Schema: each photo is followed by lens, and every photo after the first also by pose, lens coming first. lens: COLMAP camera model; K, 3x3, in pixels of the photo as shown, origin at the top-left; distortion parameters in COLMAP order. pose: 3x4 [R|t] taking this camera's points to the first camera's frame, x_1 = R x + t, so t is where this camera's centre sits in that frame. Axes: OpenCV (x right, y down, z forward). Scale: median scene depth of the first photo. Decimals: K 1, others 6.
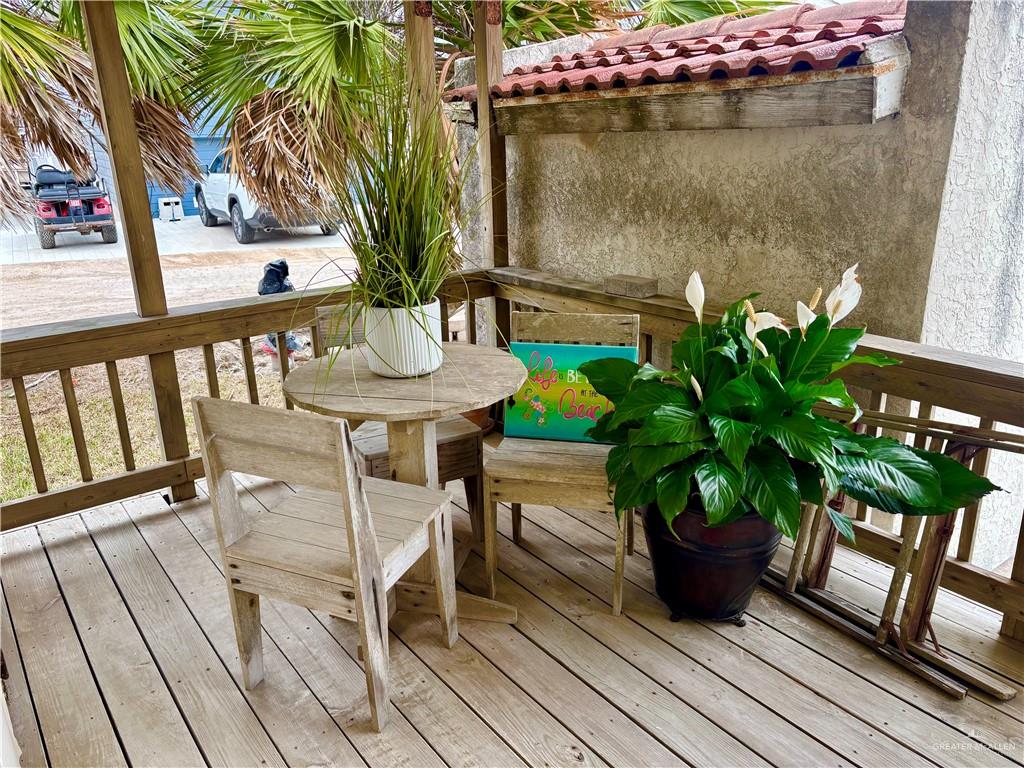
lens RADIAL K [[775.6, 0, 508.4], [0, 775.6, 382.3], [0, 0, 1]] dist [0.000184, -0.010750]
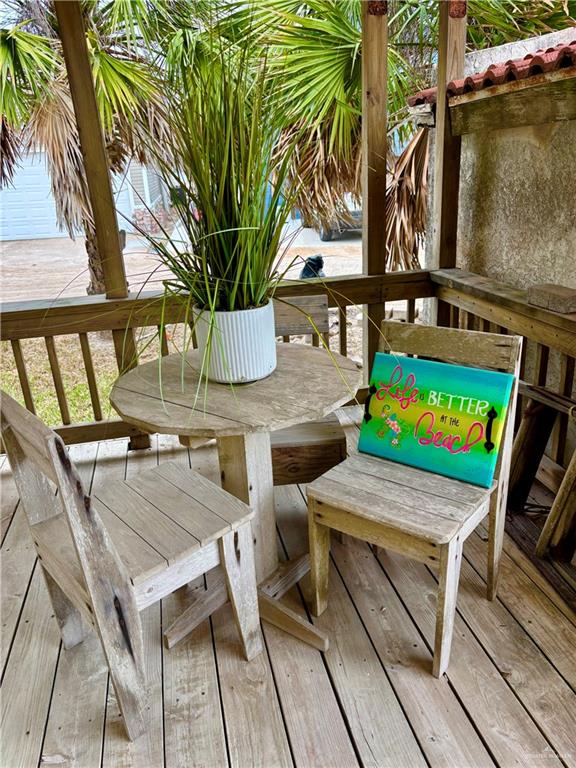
lens RADIAL K [[581.7, 0, 290.5], [0, 581.7, 388.5], [0, 0, 1]] dist [0.000184, -0.010750]
pose [[0.908290, 0.125402, -0.399104, 0.155320], [-0.098244, 0.991274, 0.087881, -0.048272], [0.406642, -0.040611, 0.912684, 0.253556]]
